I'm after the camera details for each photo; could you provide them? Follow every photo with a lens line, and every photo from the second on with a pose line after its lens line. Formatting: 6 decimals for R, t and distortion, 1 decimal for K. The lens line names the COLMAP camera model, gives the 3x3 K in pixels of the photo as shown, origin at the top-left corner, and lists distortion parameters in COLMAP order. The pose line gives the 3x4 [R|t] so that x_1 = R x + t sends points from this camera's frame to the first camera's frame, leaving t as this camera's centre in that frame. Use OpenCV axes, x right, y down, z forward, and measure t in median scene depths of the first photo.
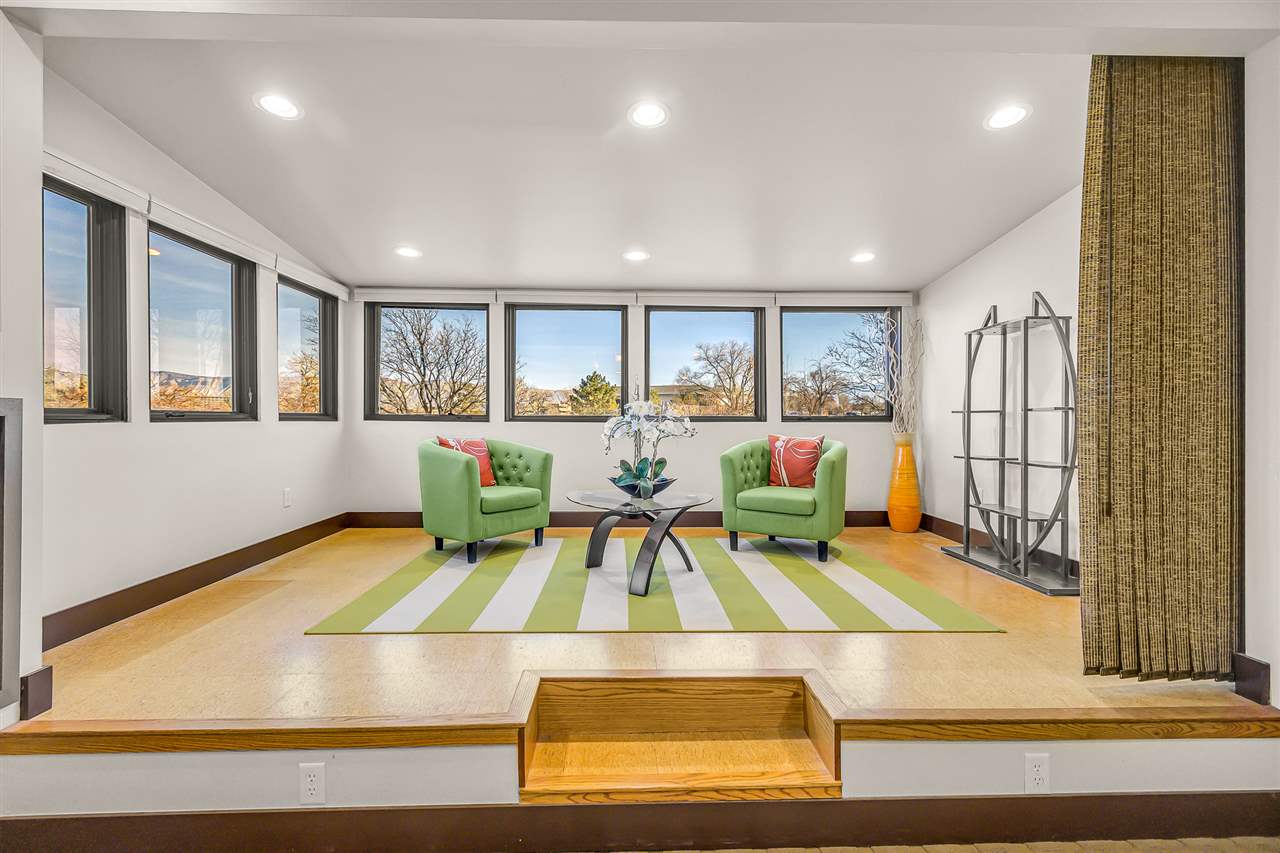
lens RADIAL K [[575.5, 0, 623.1], [0, 575.5, 424.9], [0, 0, 1]] dist [0.001296, 0.000254]
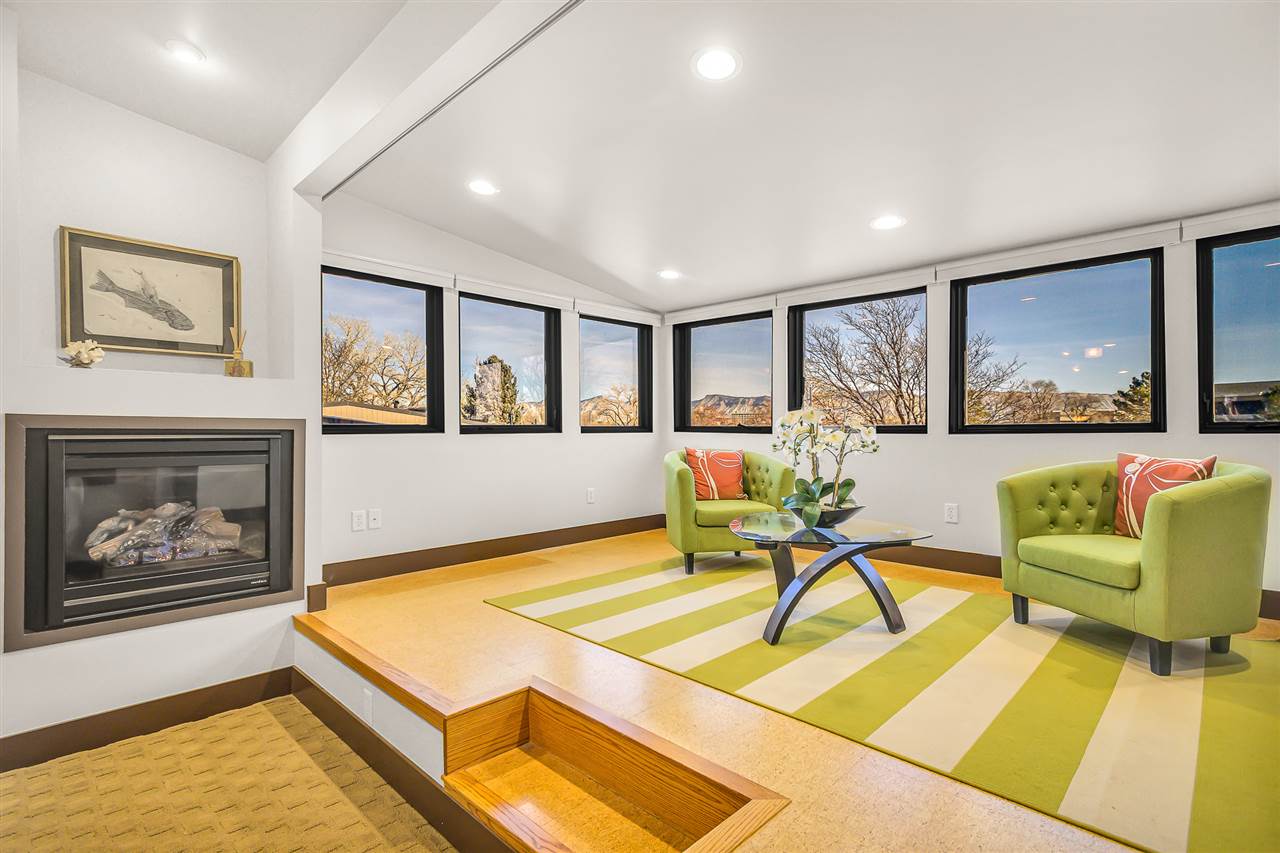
lens RADIAL K [[576.7, 0, 634.2], [0, 576.7, 433.3], [0, 0, 1]] dist [0.002139, 0.000034]
pose [[0.714471, -0.002030, -0.699662, 0.362309], [-0.002713, 0.999980, -0.005672, 0.000858], [0.699660, 0.005951, 0.714451, 0.209794]]
